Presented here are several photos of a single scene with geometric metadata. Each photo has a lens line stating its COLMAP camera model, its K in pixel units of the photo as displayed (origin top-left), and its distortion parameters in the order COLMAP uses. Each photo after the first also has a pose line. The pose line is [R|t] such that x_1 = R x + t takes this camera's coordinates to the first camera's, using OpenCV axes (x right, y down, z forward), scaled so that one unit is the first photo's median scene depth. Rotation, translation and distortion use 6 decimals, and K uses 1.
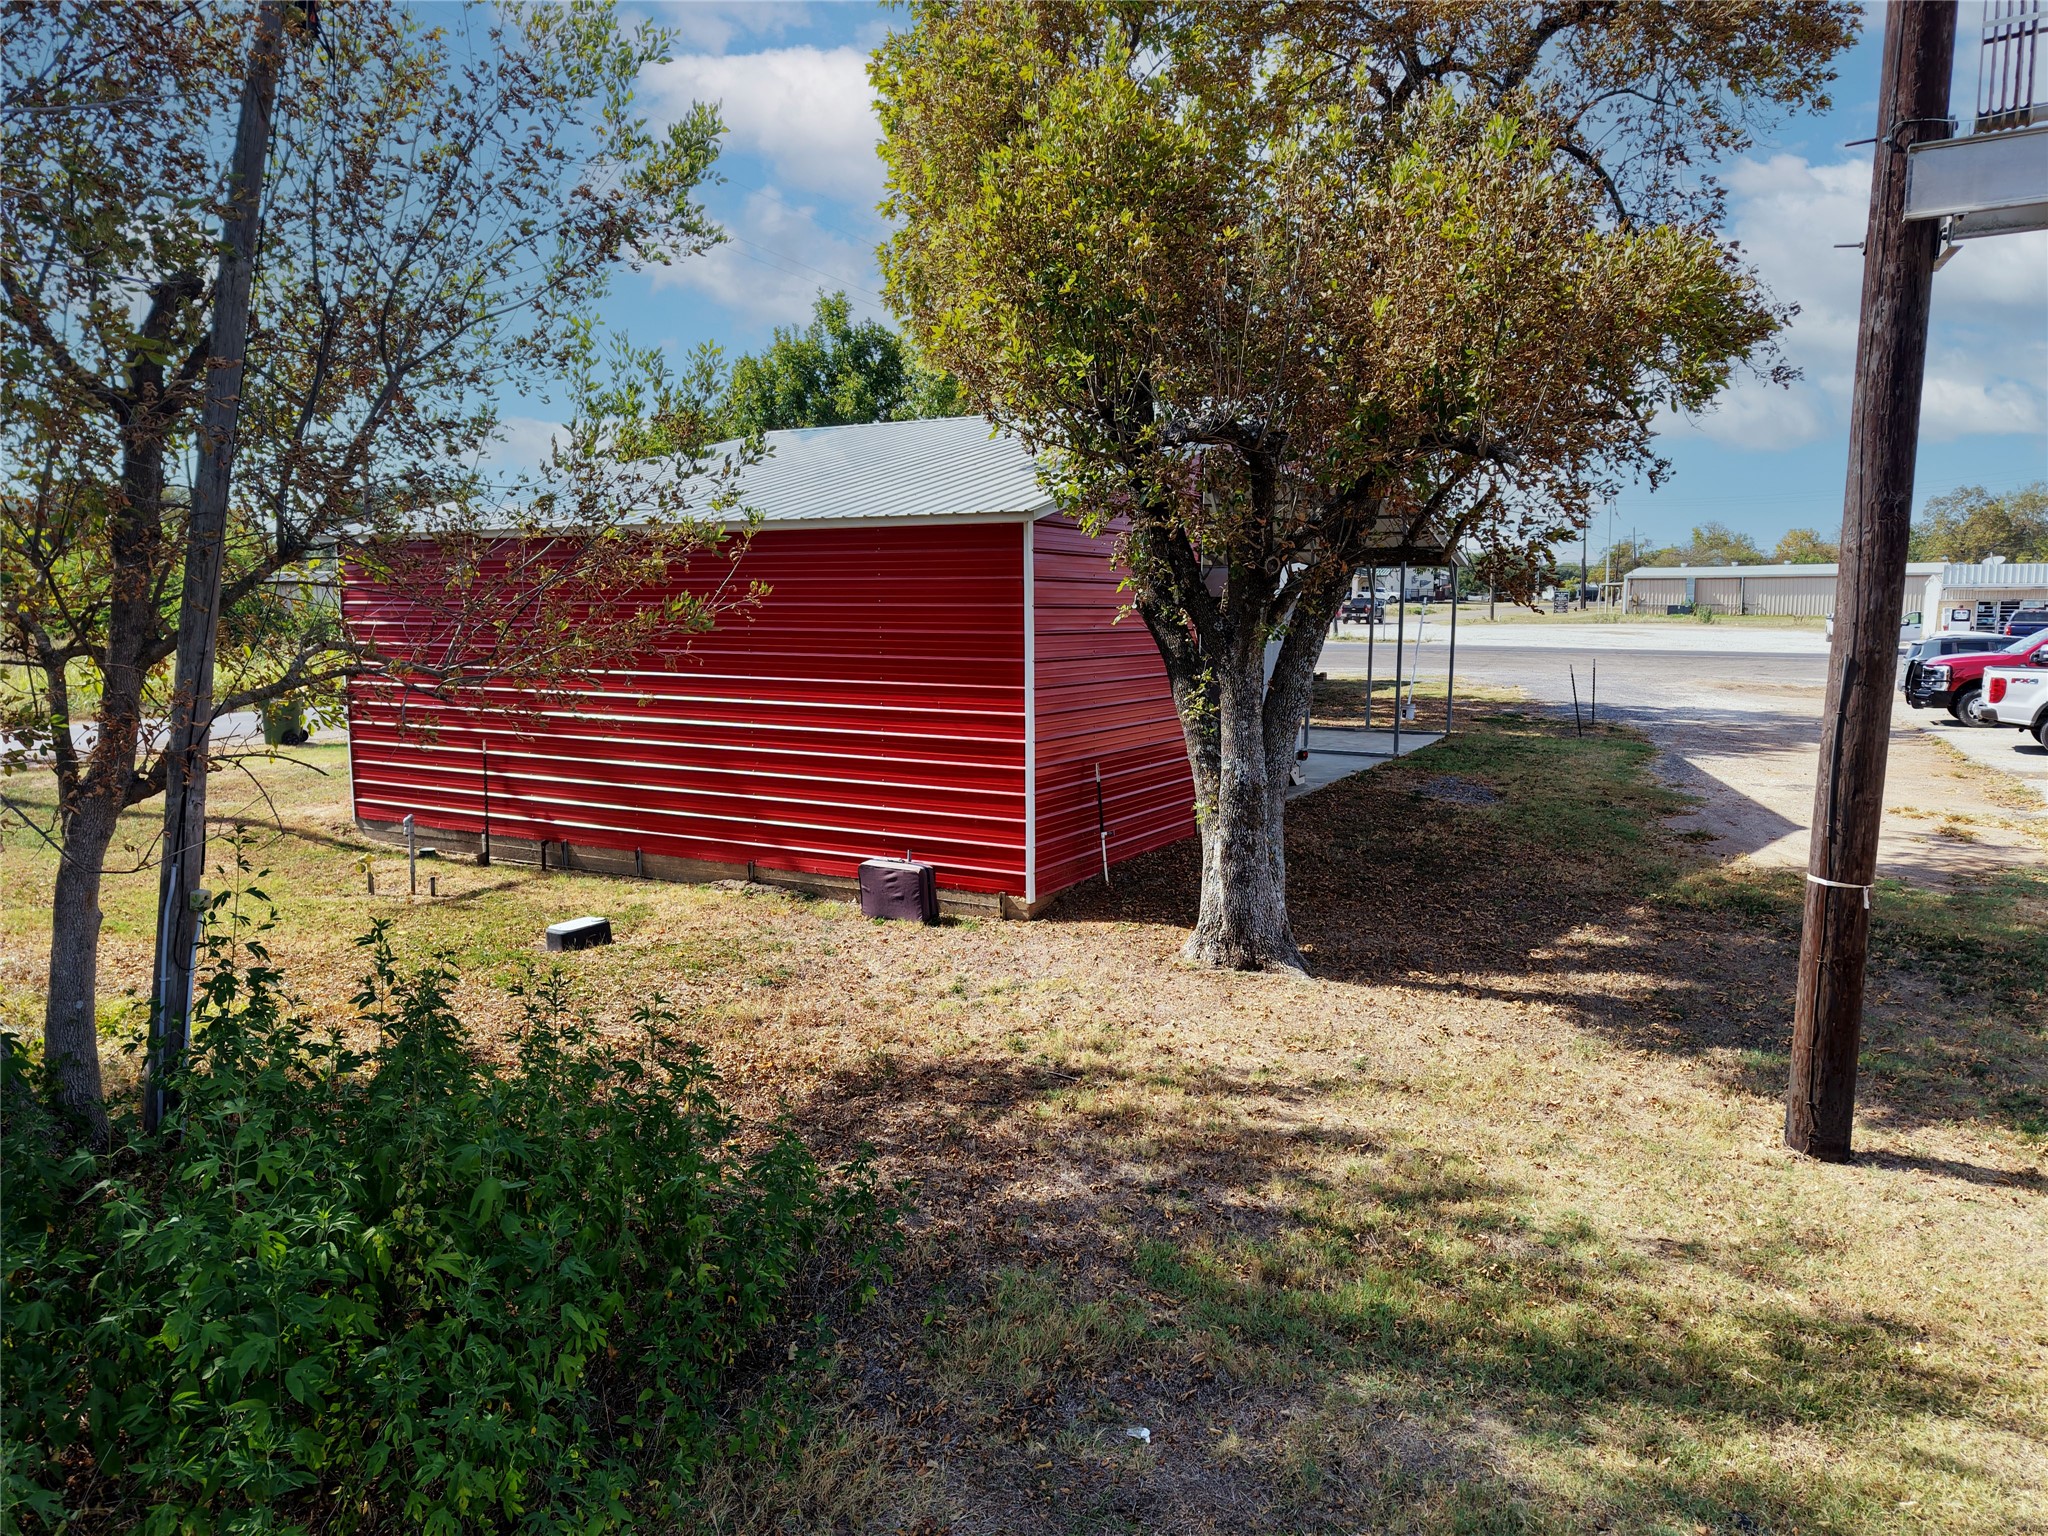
lens RADIAL K [[1353.8, 0, 1024.0], [0, 1353.8, 768.0], [0, 0, 1]] dist [-0.010748, 0.002434]
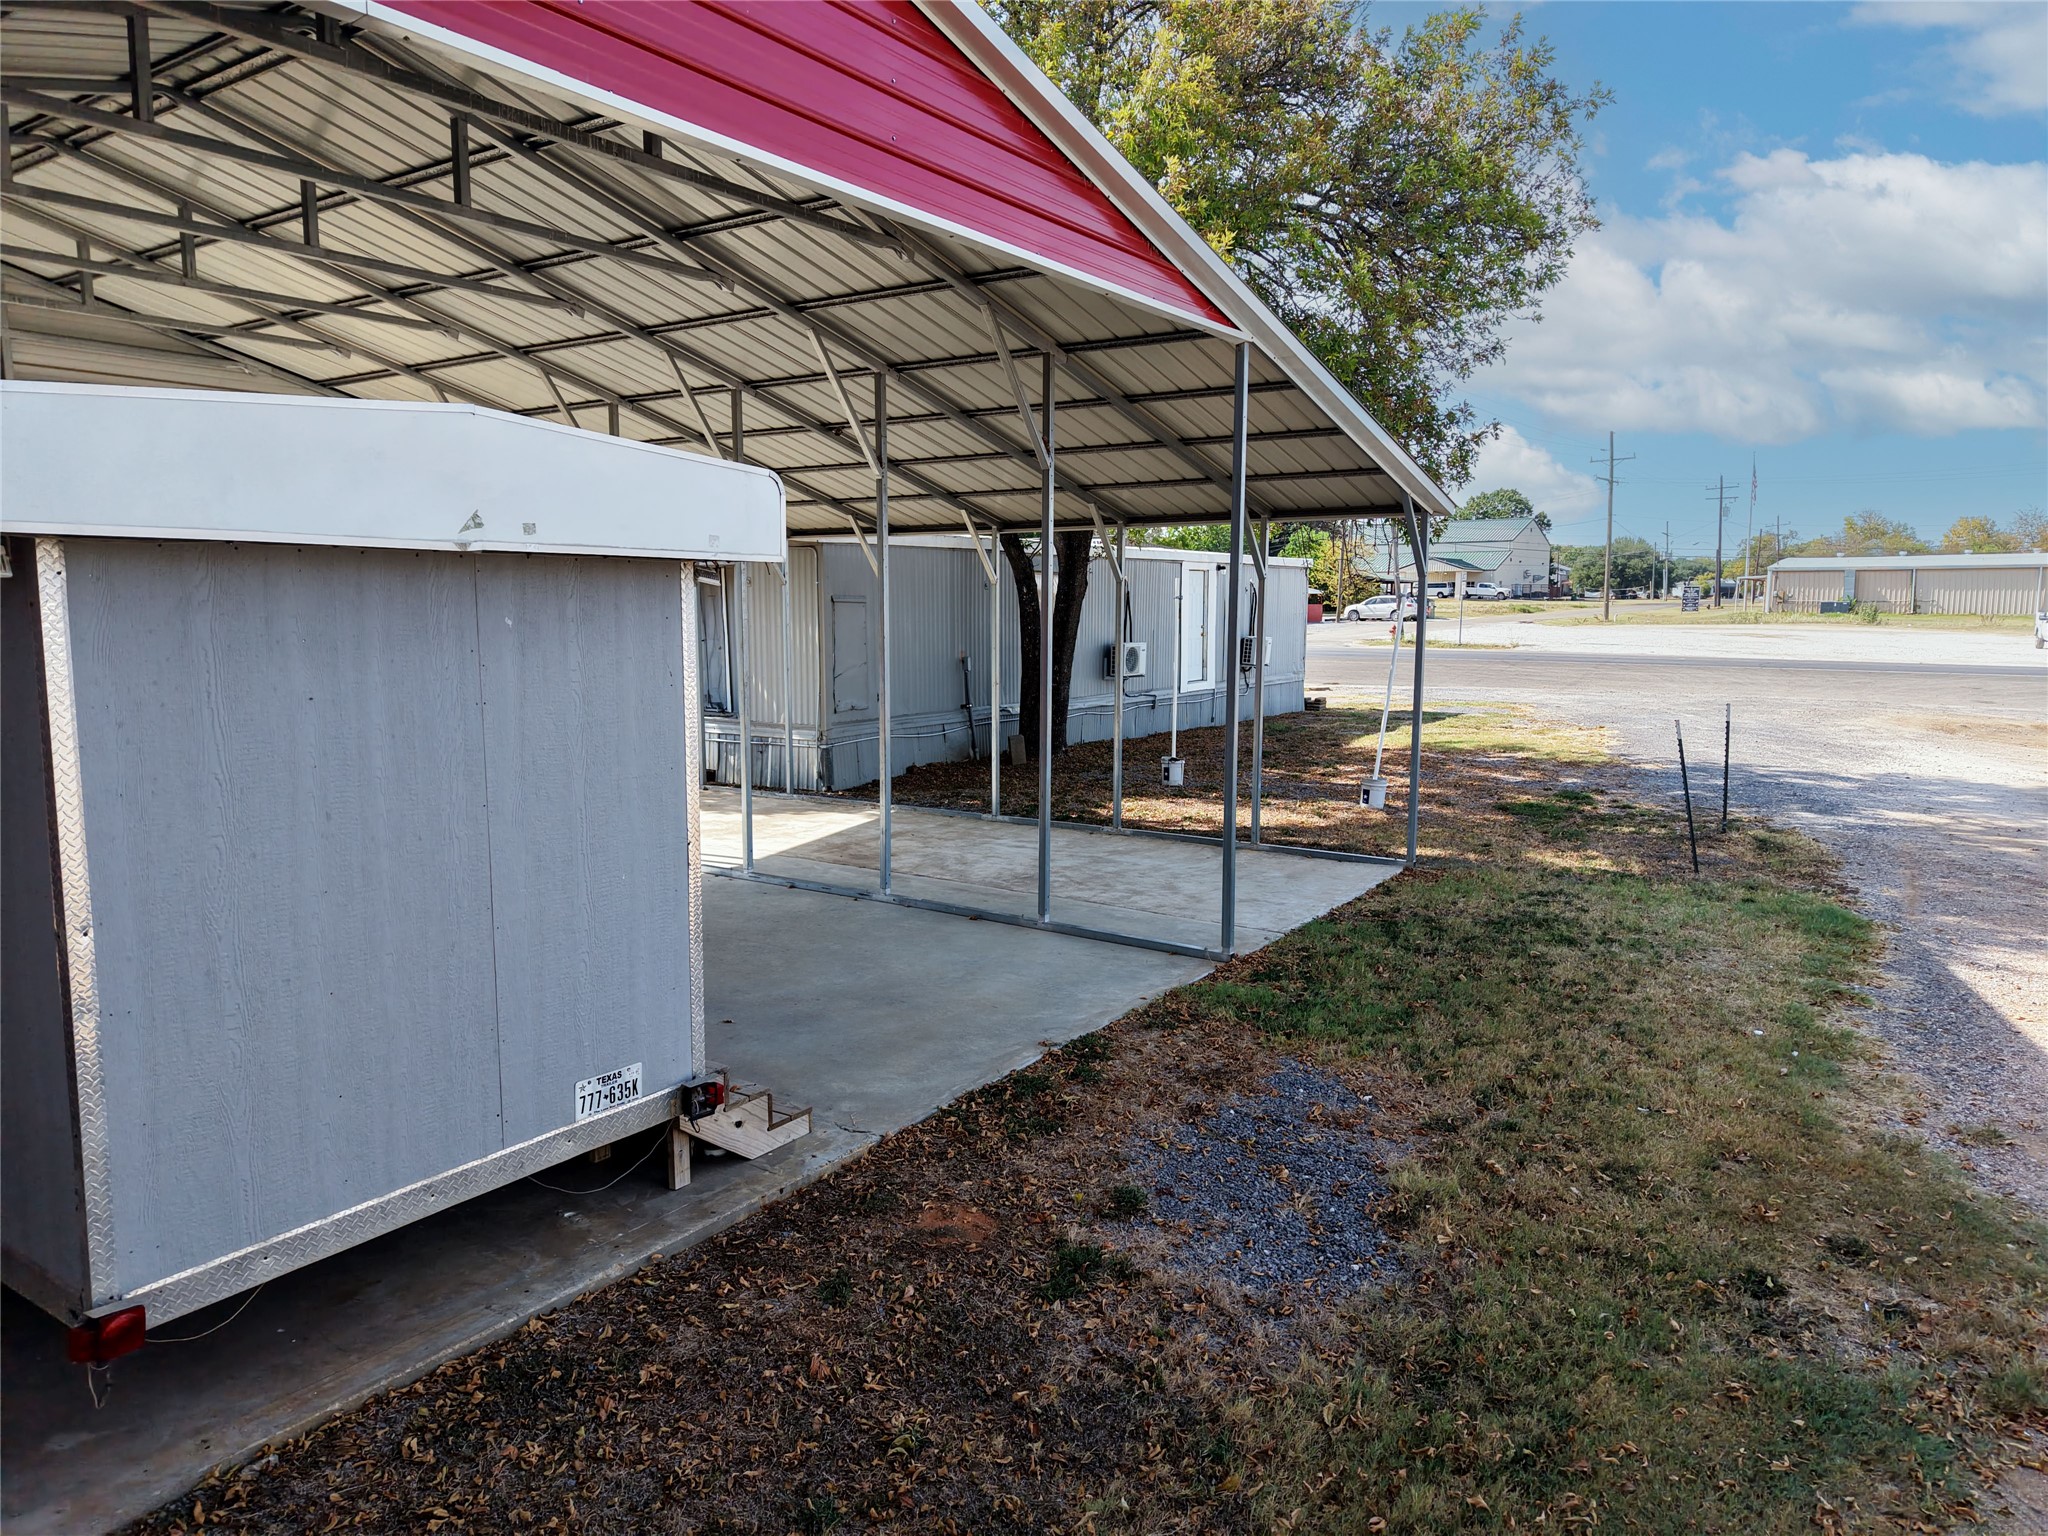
lens RADIAL K [[1353.8, 0, 1024.0], [0, 1353.8, 768.0], [0, 0, 1]] dist [-0.010748, 0.002434]
pose [[0.996606, 0.009367, -0.081790, 0.047668], [-0.009257, 0.999956, 0.001721, -0.013026], [0.081802, -0.000958, 0.996648, 0.112726]]
